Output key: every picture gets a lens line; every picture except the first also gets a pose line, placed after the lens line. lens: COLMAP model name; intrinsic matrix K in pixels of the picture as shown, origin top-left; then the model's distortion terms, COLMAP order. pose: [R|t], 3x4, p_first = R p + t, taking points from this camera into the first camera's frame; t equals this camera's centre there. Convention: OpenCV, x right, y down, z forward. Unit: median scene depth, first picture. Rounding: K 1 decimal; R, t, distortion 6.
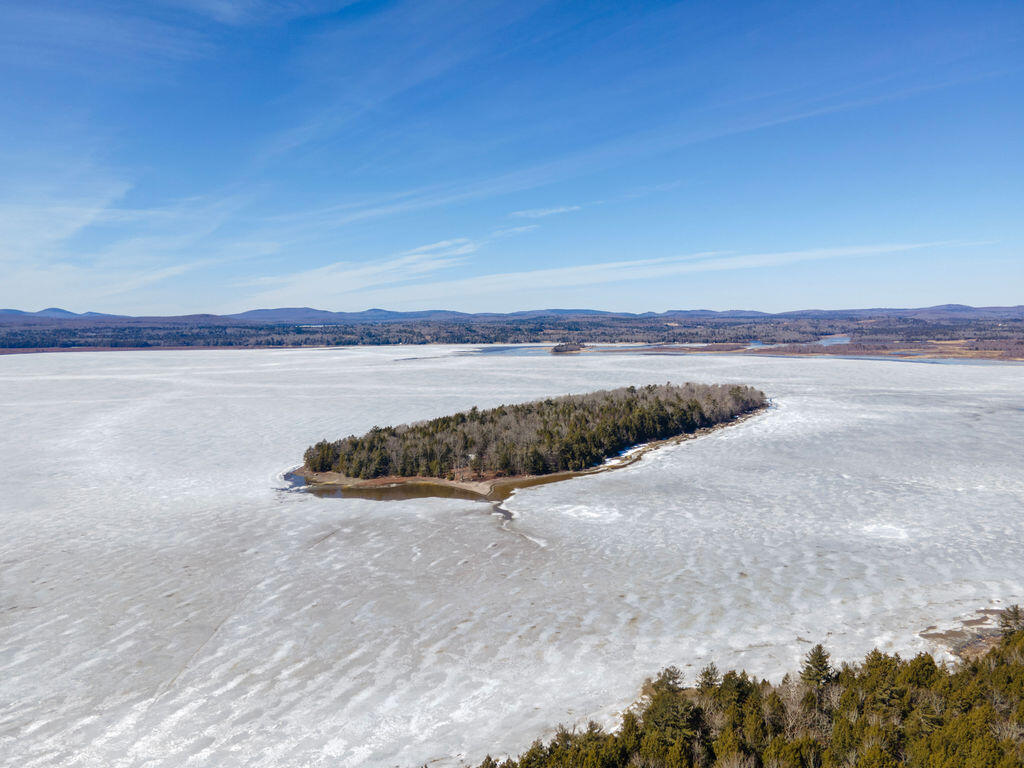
lens RADIAL K [[738.2, 0, 513.7], [0, 738.2, 383.5], [0, 0, 1]] dist [0.033300, 0.028740]
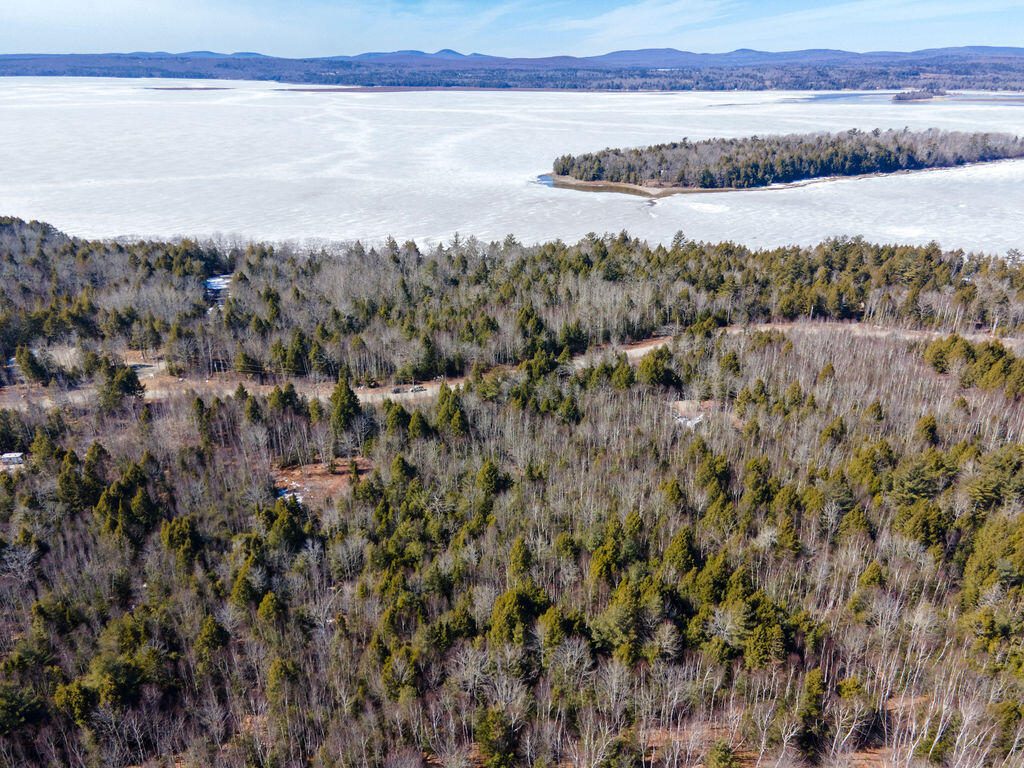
lens RADIAL K [[738.2, 0, 513.7], [0, 738.2, 383.5], [0, 0, 1]] dist [0.033300, 0.028740]
pose [[0.892173, 0.188353, -0.410550, 0.114789], [-0.049235, 0.944046, 0.326117, 0.011458], [0.449003, -0.270739, 0.851526, -0.140730]]
